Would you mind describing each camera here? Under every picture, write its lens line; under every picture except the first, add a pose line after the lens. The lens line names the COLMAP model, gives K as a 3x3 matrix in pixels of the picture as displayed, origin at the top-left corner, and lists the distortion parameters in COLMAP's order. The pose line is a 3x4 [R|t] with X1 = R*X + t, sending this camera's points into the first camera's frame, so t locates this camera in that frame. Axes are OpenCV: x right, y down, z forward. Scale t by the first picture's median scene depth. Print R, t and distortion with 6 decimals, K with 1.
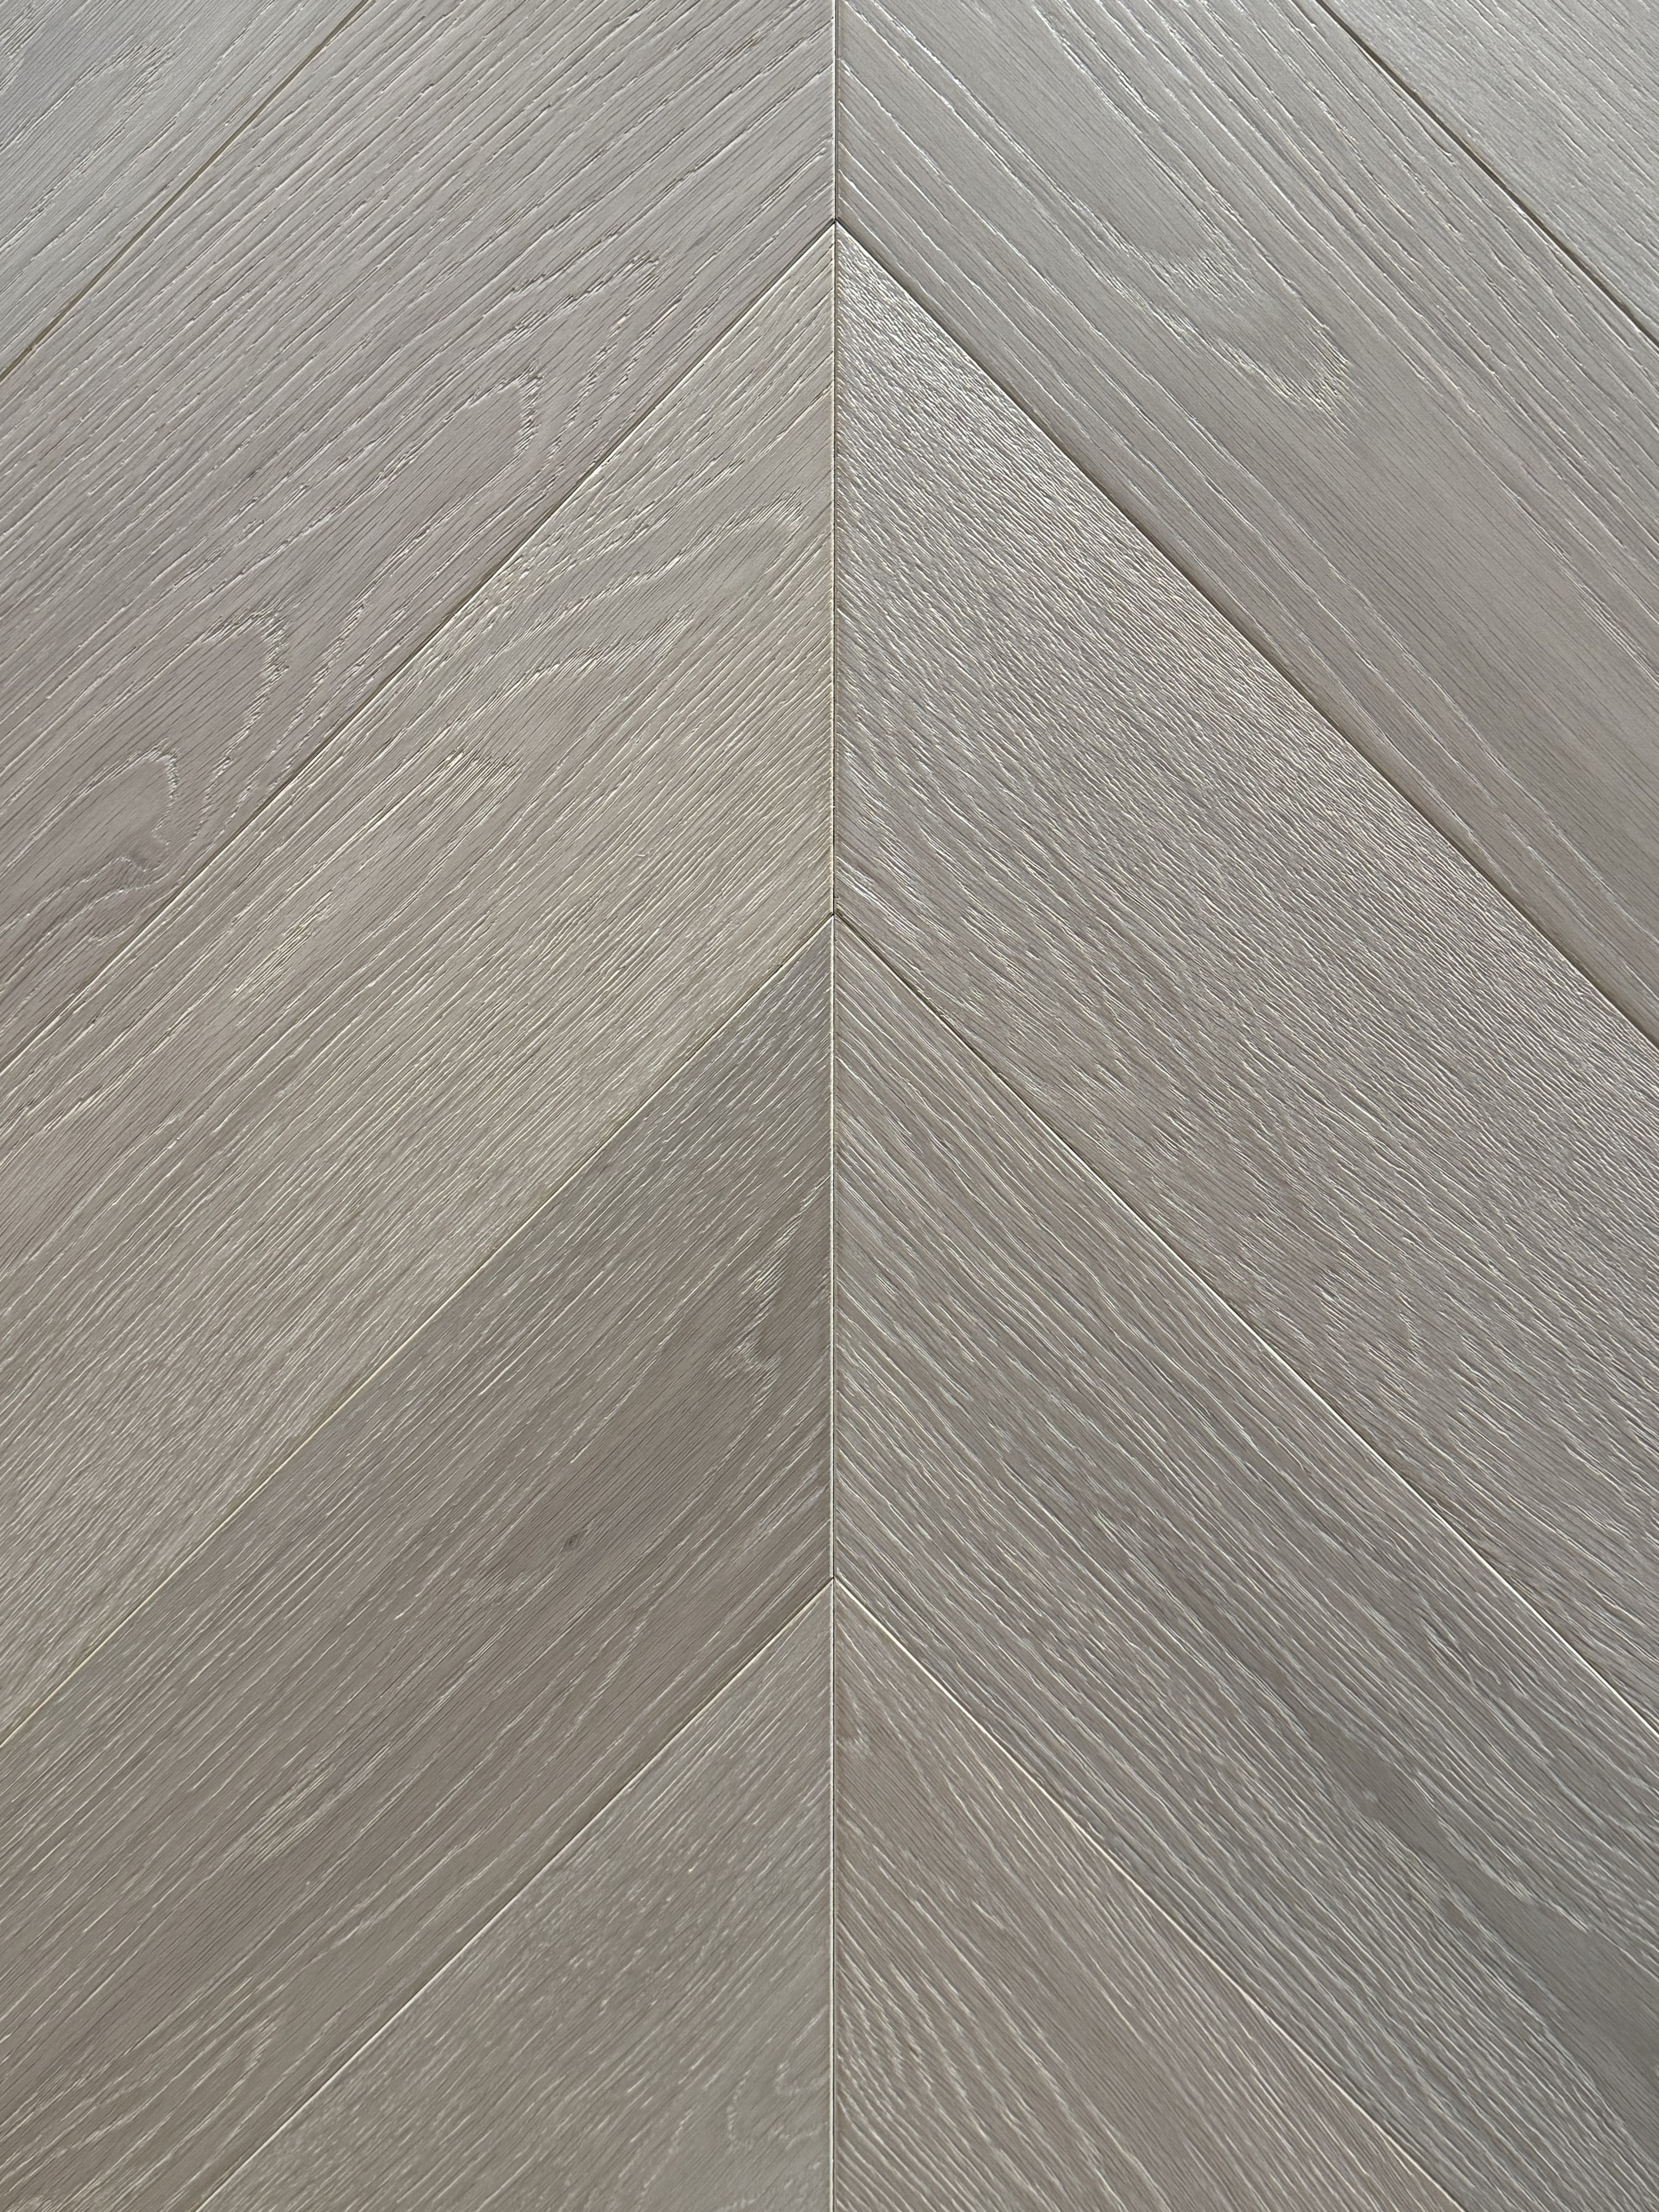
lens RADIAL K [[2140.9, 0, 829.5], [0, 2140.9, 1106.0], [0, 0, 1]] dist [0.195216, -0.542943]
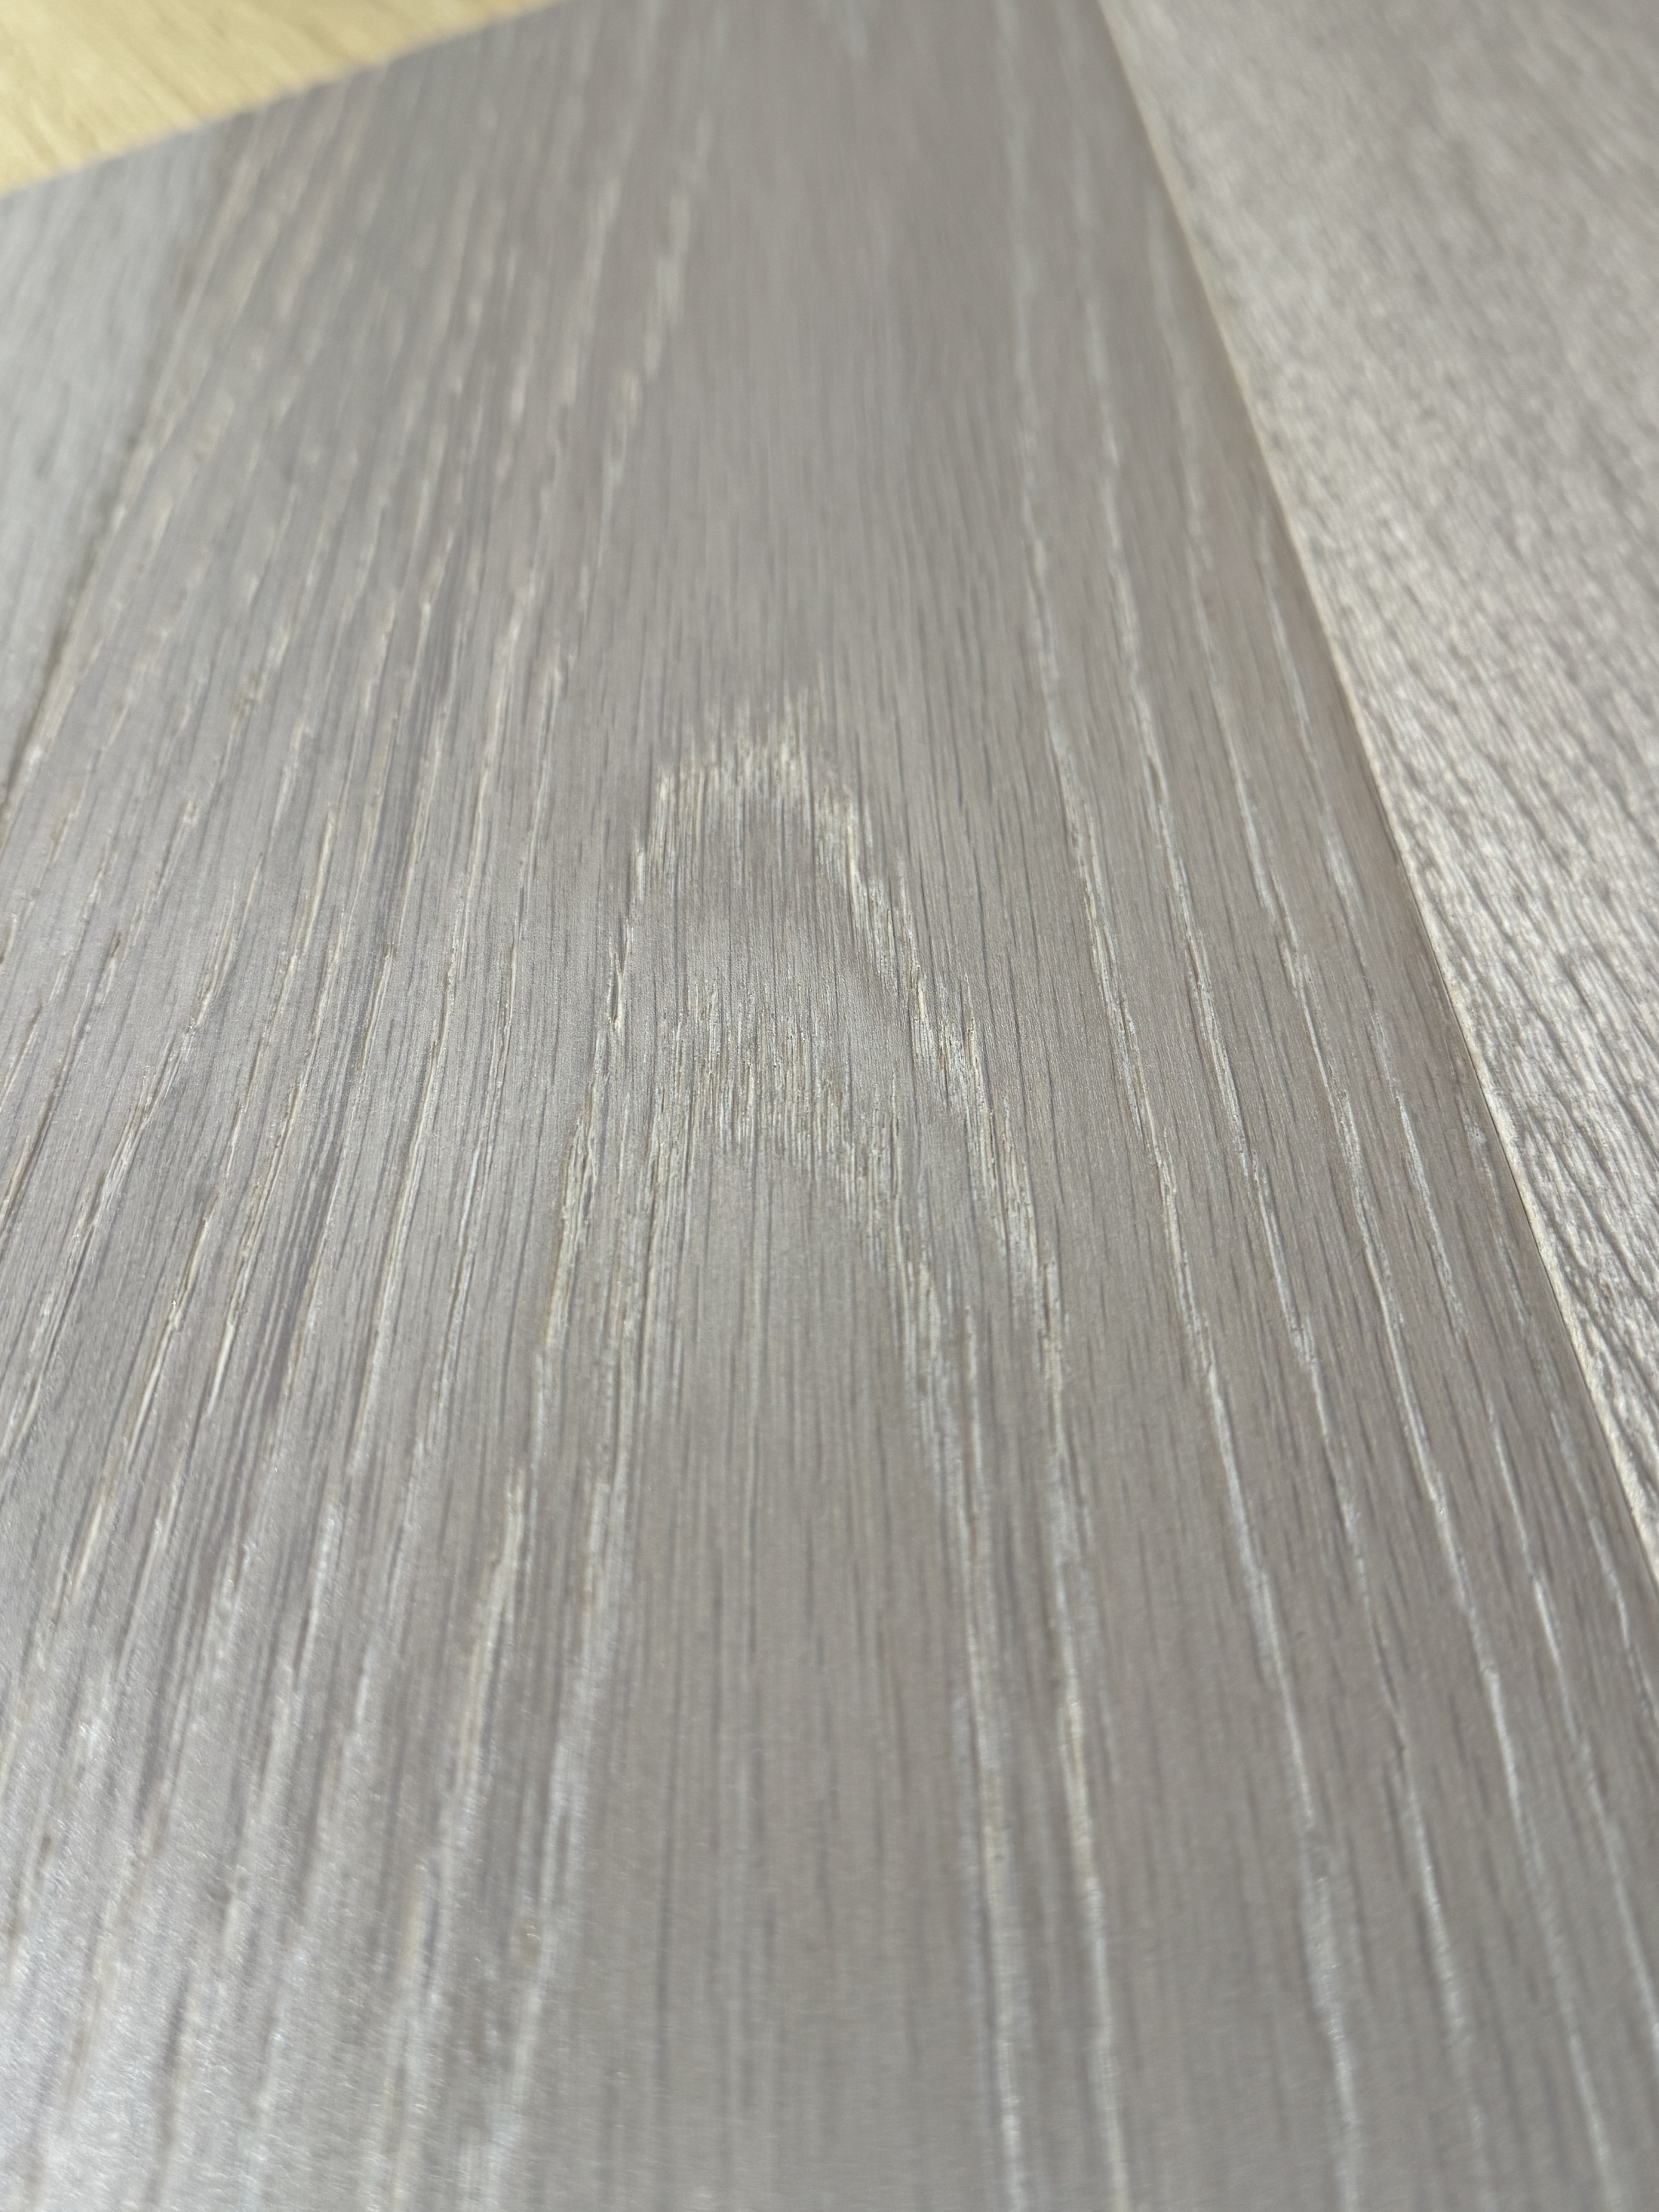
lens RADIAL K [[2189.7, 0, 829.5], [0, 2189.7, 1106.0], [0, 0, 1]] dist [0.195716, -0.606024]
pose [[-0.734563, -0.478466, 0.481131, 0.014453], [0.677730, -0.551990, 0.485787, -0.524247], [0.033147, 0.682918, 0.729743, 0.761541]]
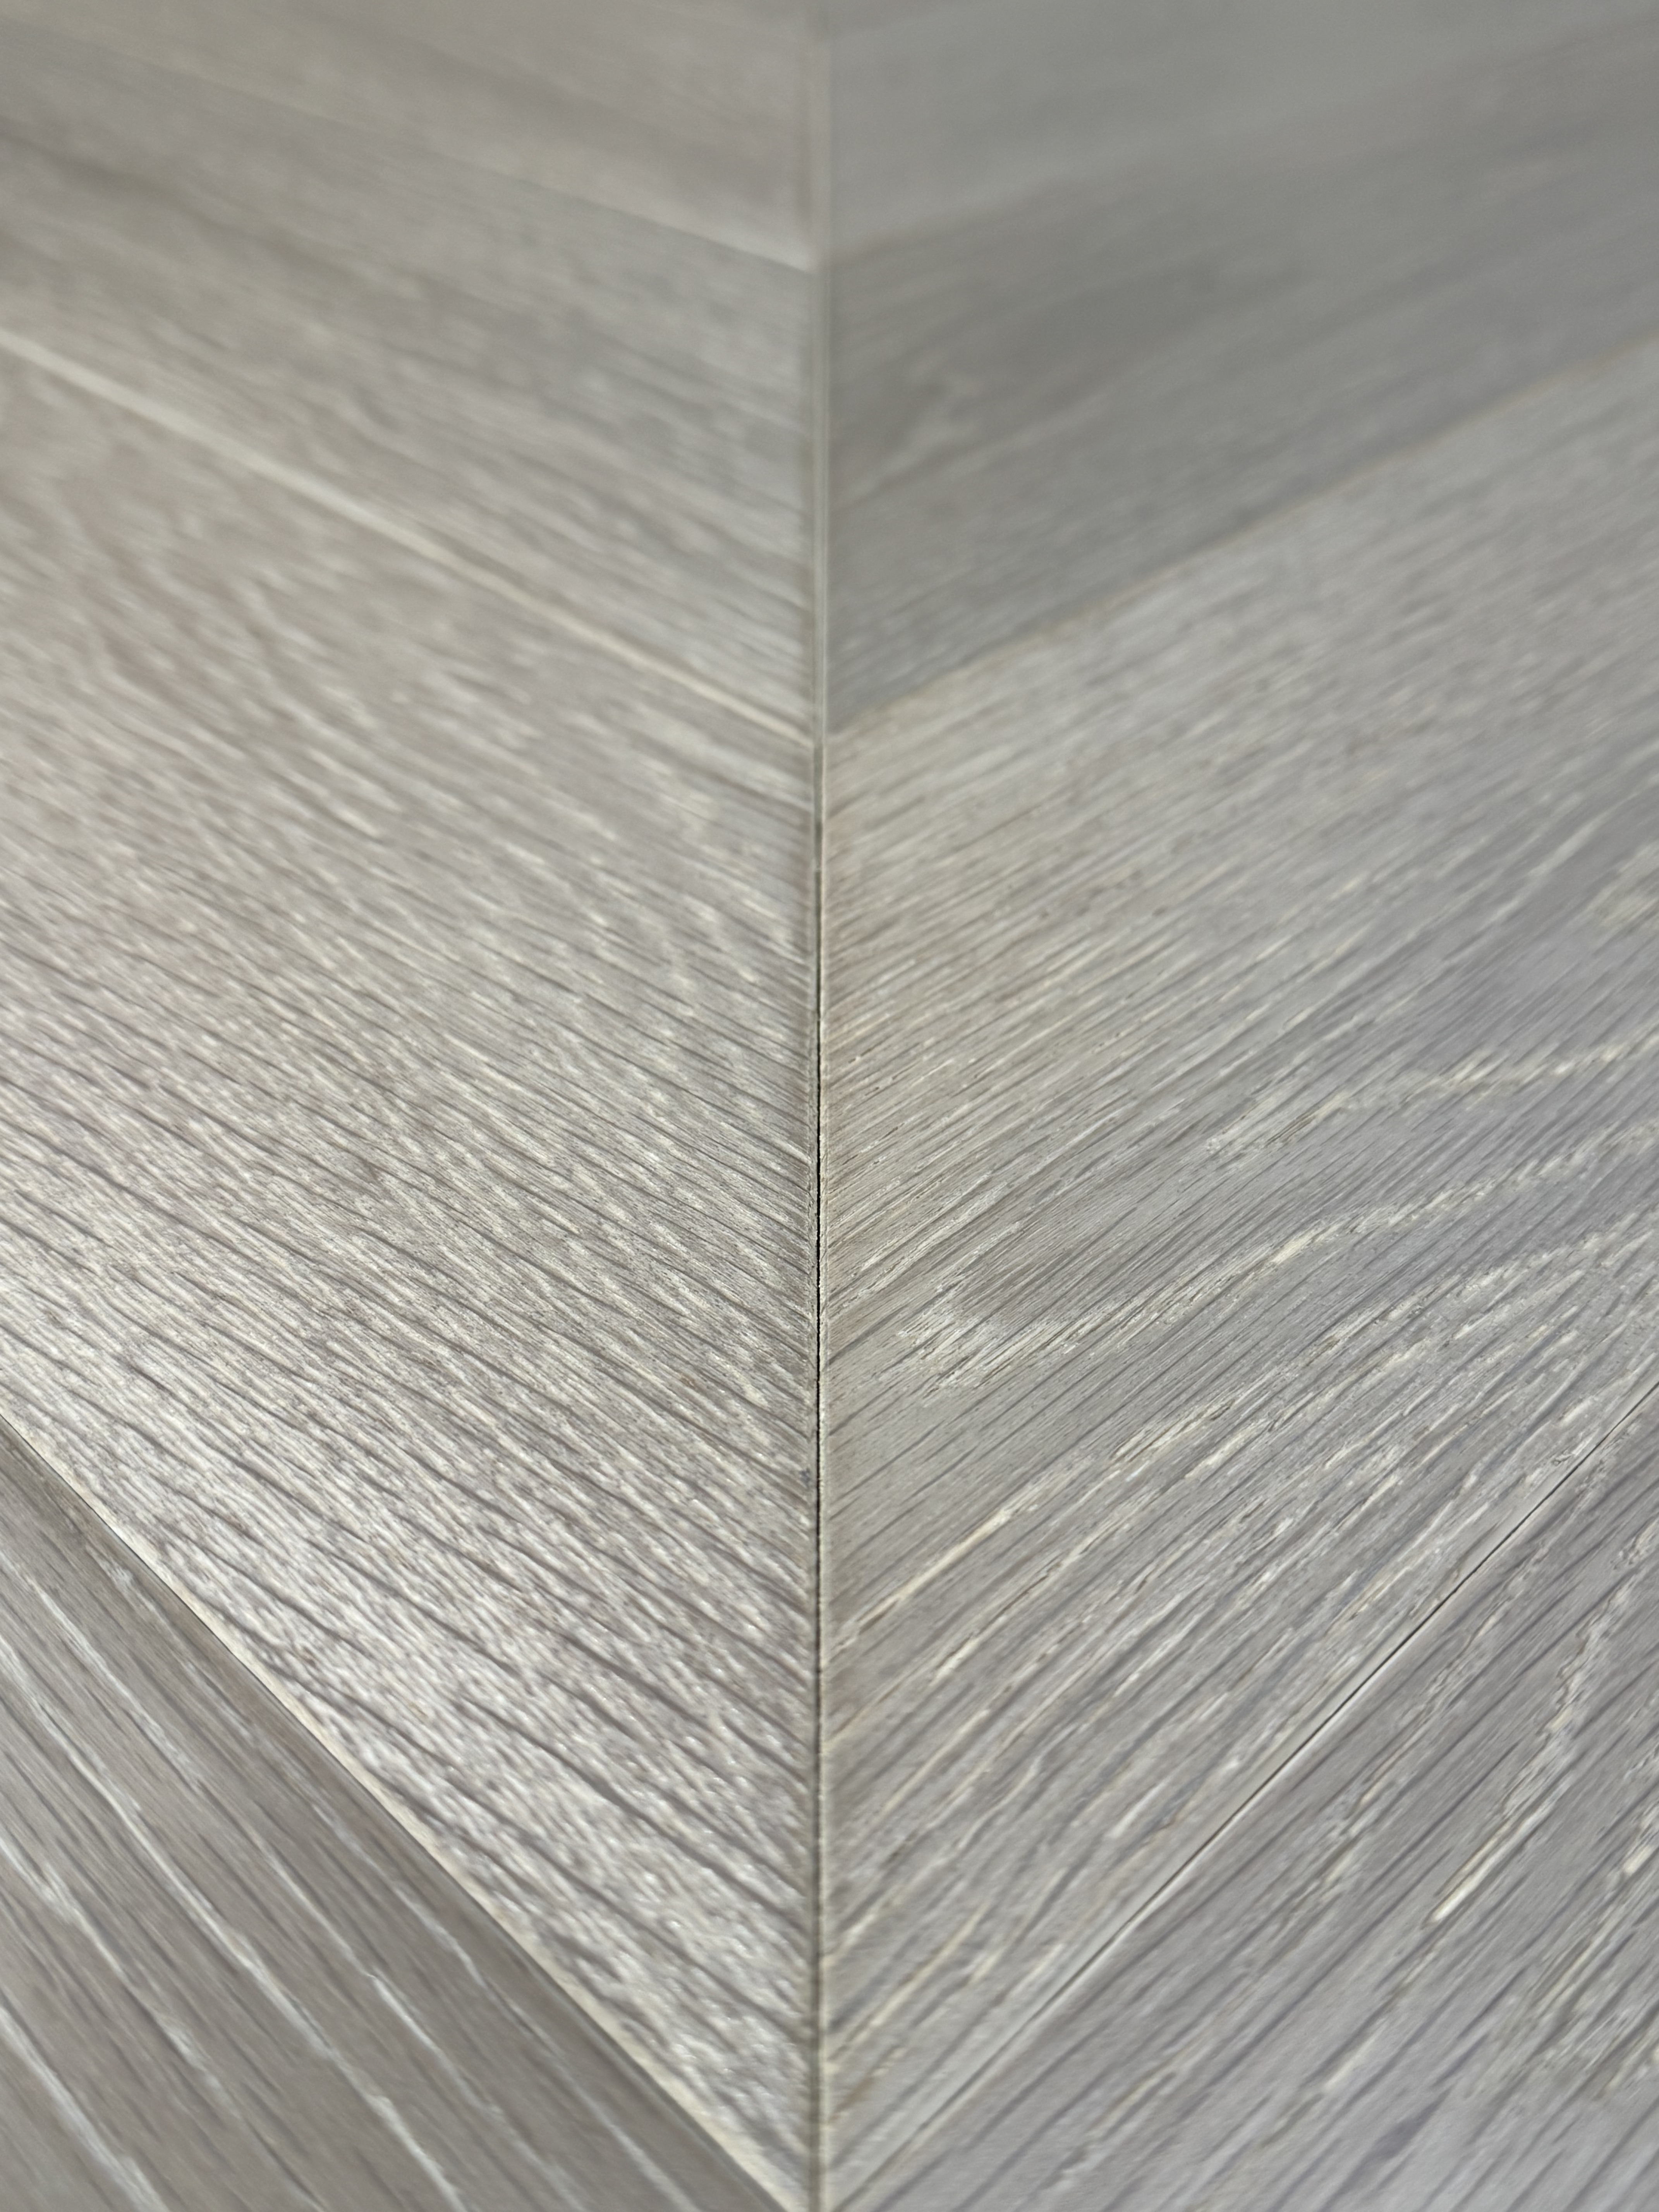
lens RADIAL K [[2189.7, 0, 829.5], [0, 2189.7, 1106.0], [0, 0, 1]] dist [0.195716, -0.606024]
pose [[-0.999911, 0.012716, 0.004103, -0.001337], [-0.005243, -0.655894, 0.754835, -0.498374], [0.012289, 0.754746, 0.655902, 0.752520]]
